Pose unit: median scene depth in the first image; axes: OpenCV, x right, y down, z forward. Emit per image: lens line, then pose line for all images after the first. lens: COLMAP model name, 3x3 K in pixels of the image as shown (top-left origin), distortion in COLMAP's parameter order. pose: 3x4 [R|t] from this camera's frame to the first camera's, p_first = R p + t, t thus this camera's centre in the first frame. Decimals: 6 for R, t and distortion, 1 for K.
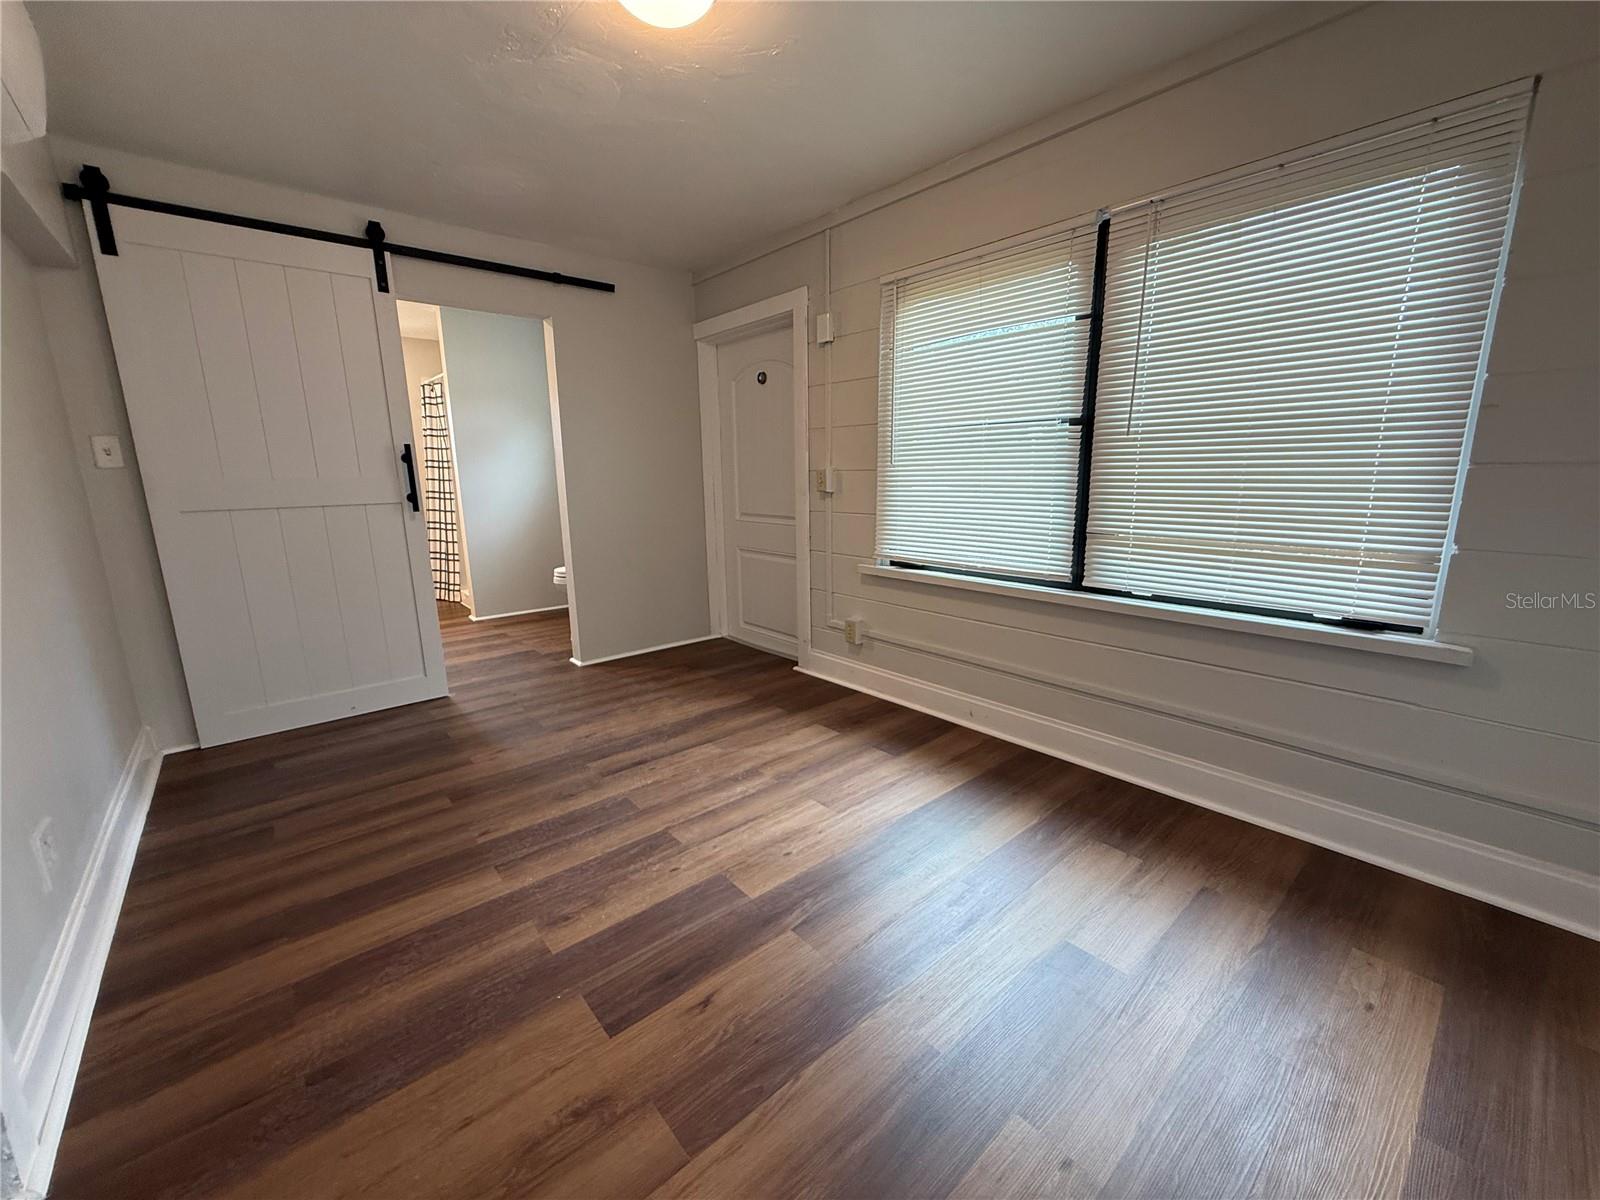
lens RADIAL K [[637.2, 0, 796.6], [0, 637.2, 598.7], [0, 0, 1]] dist [-0.000084, 0.000429]
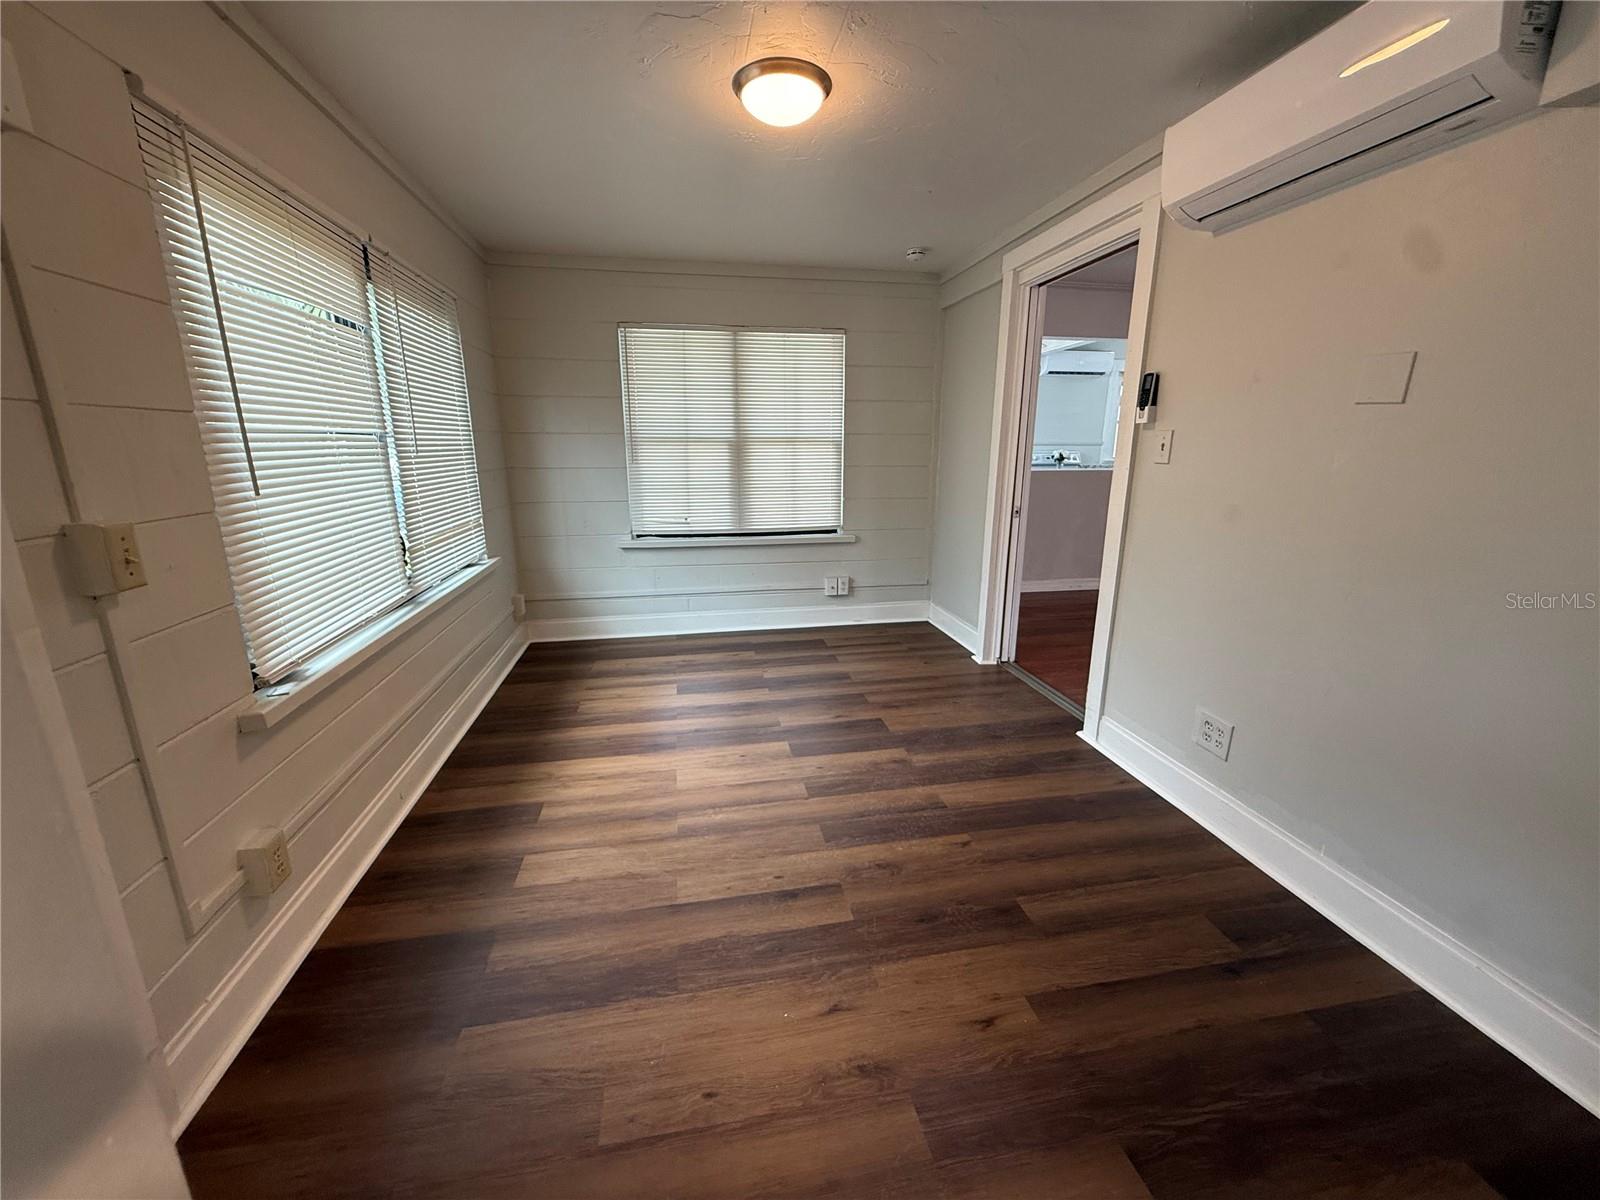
lens RADIAL K [[637.2, 0, 799.1], [0, 637.2, 602.2], [0, 0, 1]] dist [-0.000084, 0.000429]
pose [[-0.864327, -0.109420, 0.490882, -0.716302], [0.111166, 0.910338, 0.398657, -0.418219], [-0.490490, 0.399140, -0.774666, 1.760783]]
